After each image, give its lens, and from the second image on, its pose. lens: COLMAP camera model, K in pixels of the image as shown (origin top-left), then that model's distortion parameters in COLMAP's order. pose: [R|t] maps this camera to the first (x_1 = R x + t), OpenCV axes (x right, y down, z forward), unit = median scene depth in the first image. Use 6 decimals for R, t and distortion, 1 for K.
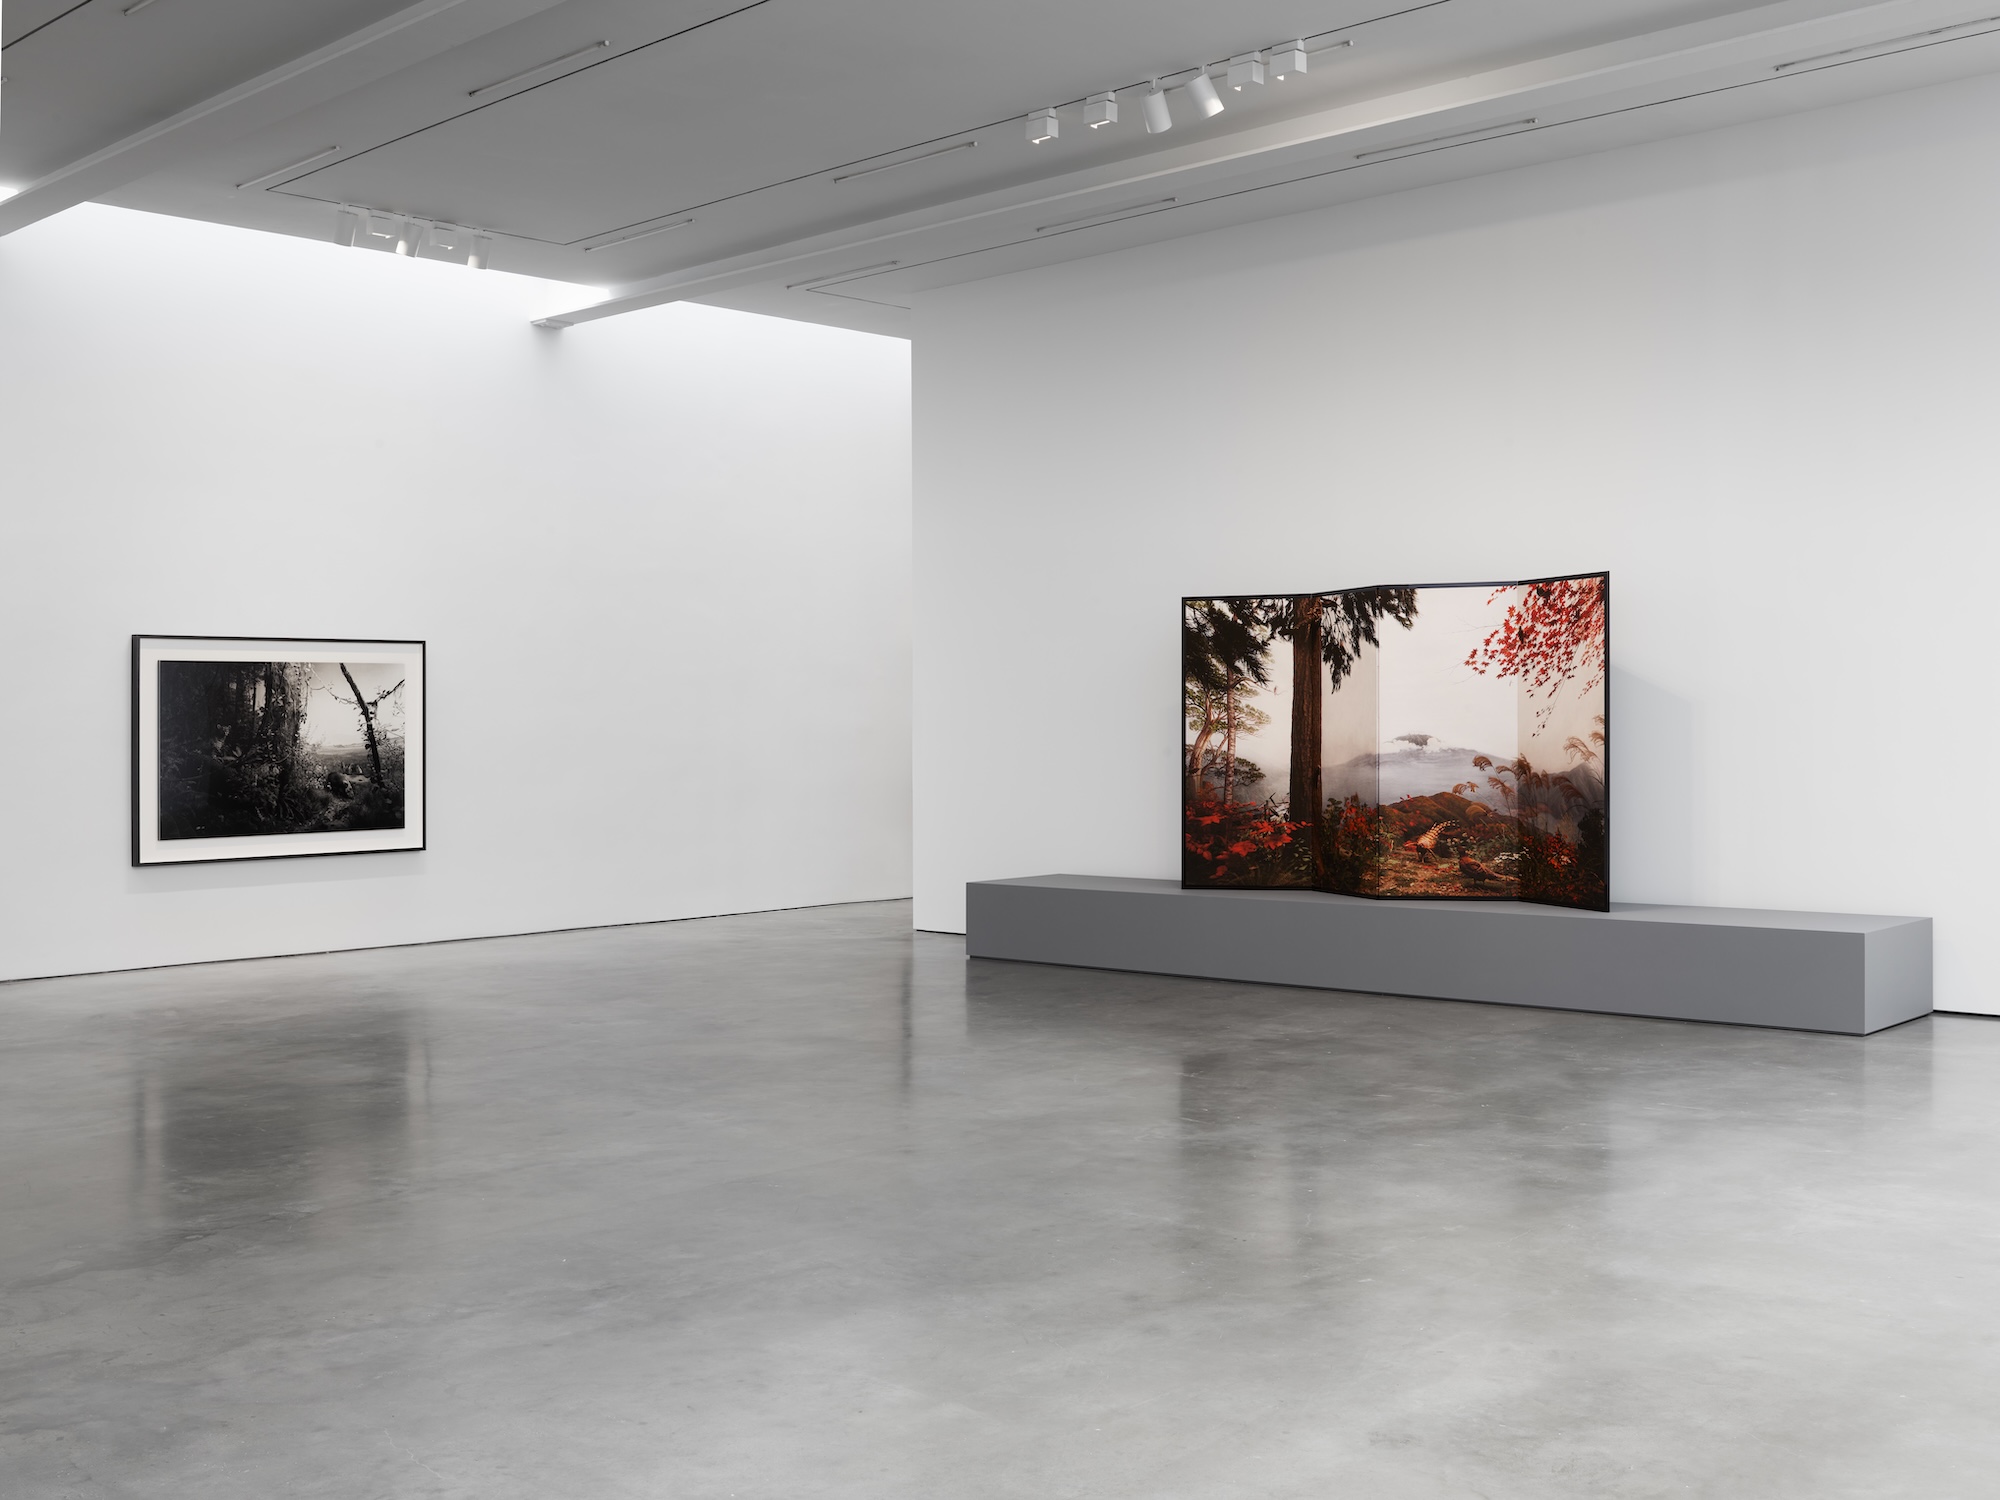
lens RADIAL K [[2153.4, 0, 1046.4], [0, 2153.4, 724.7], [0, 0, 1]] dist [-0.068565, 0.112260]
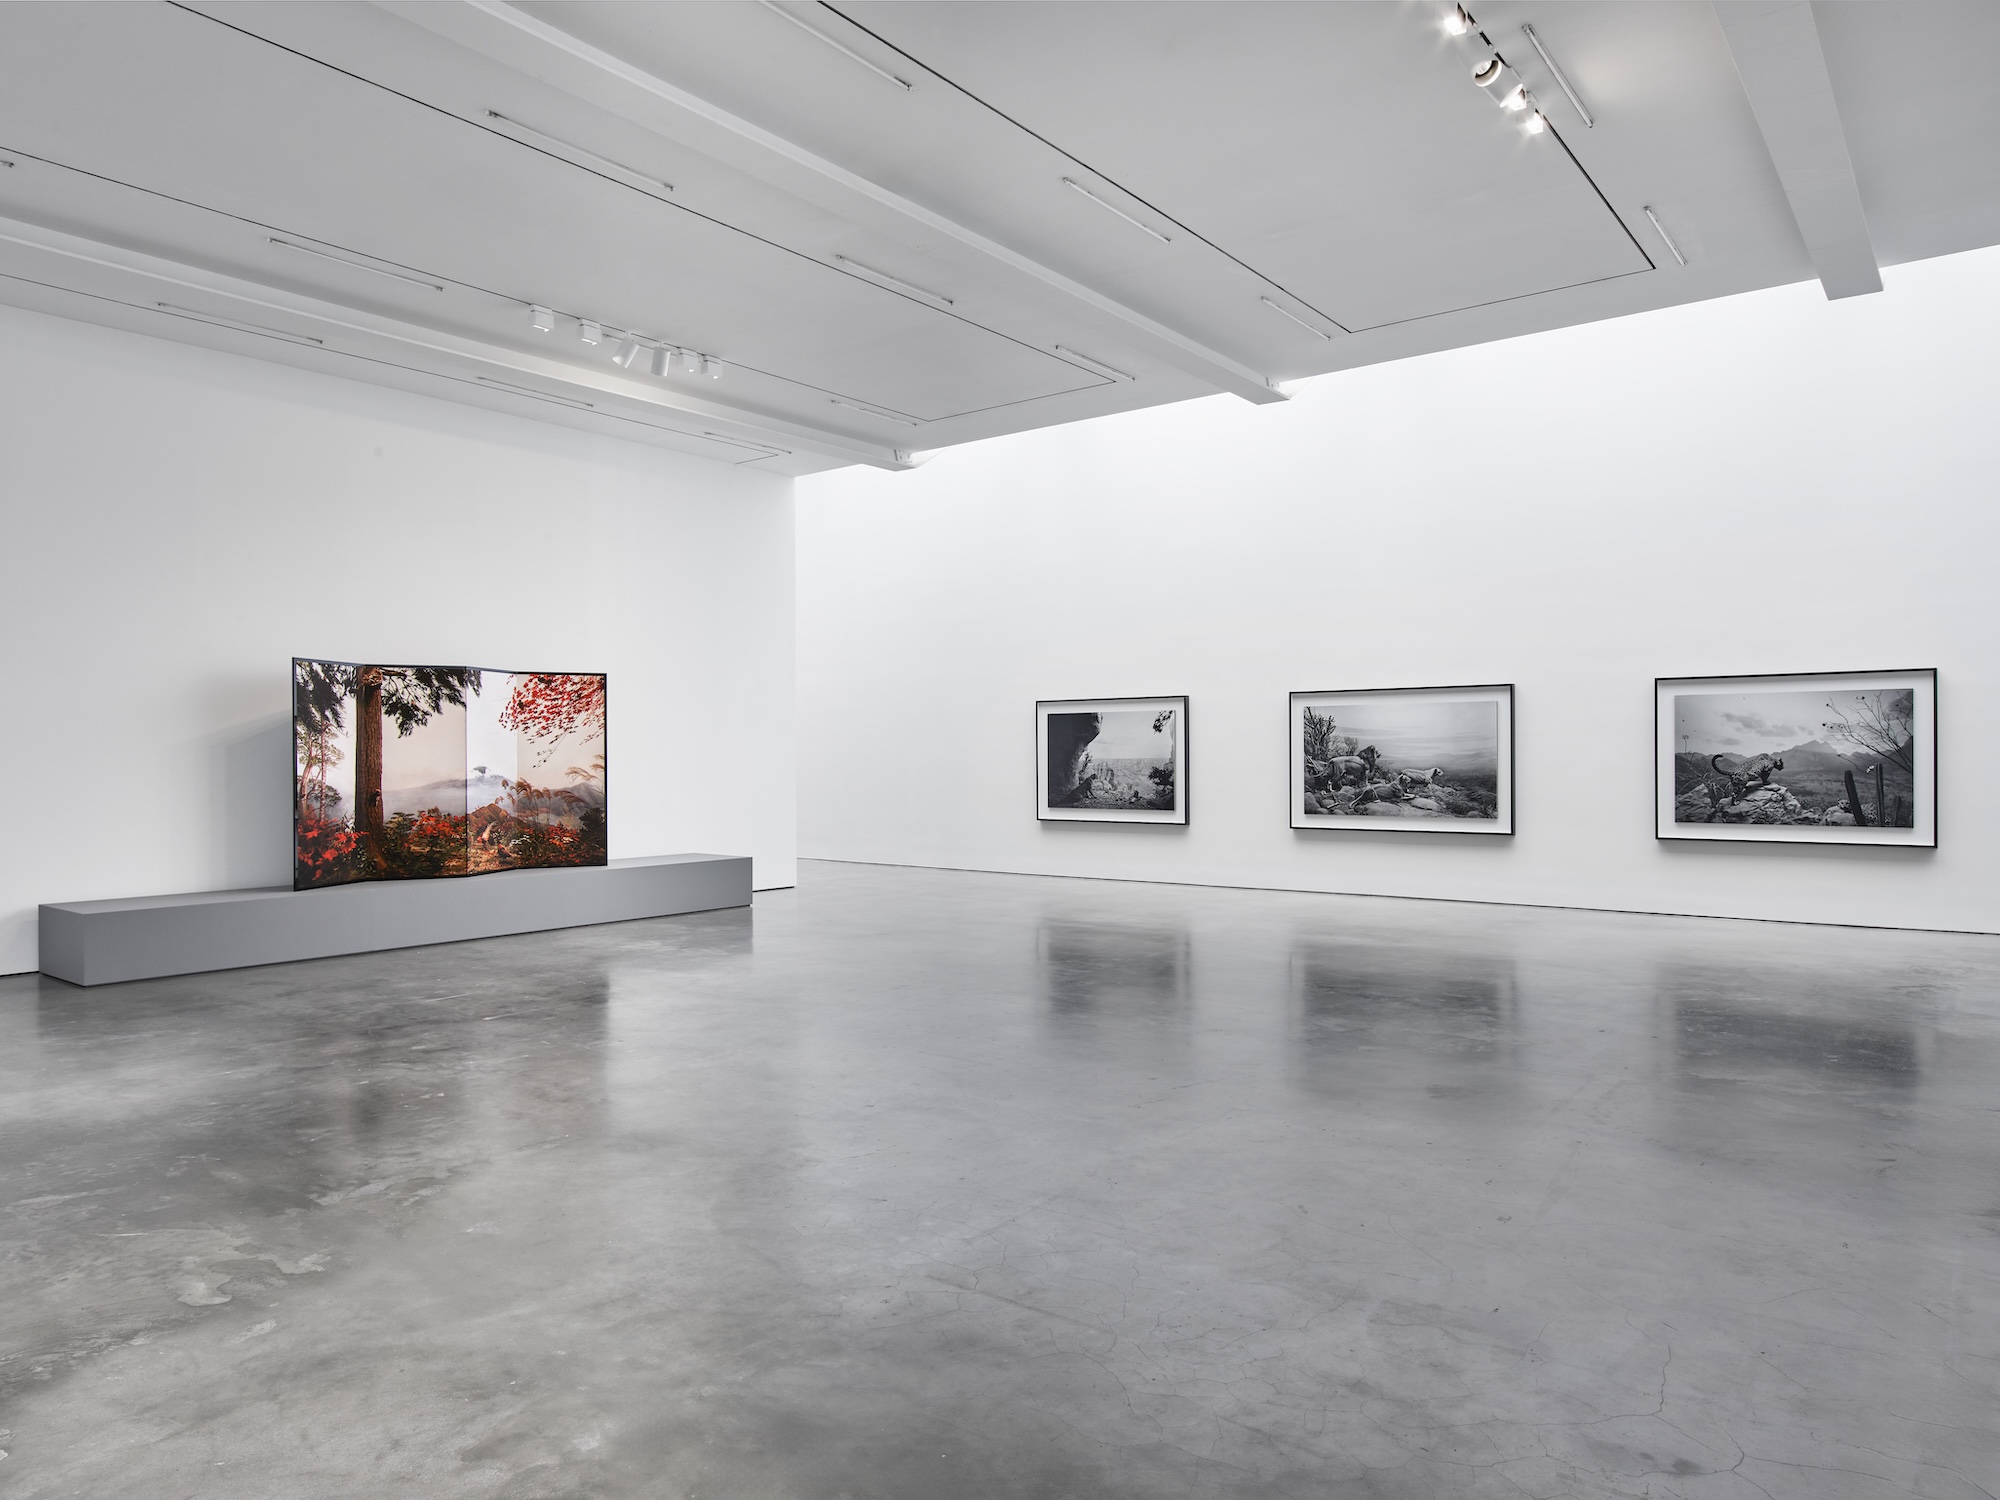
lens RADIAL K [[1337.6, 0, 937.0], [0, 1337.6, 763.7], [0, 0, 1]] dist [0.001300, 0.003482]
pose [[-0.052347, 0.004543, 0.998619, -0.797353], [0.006408, 0.999971, -0.004213, 0.008778], [-0.998608, 0.006179, -0.052375, 0.730476]]
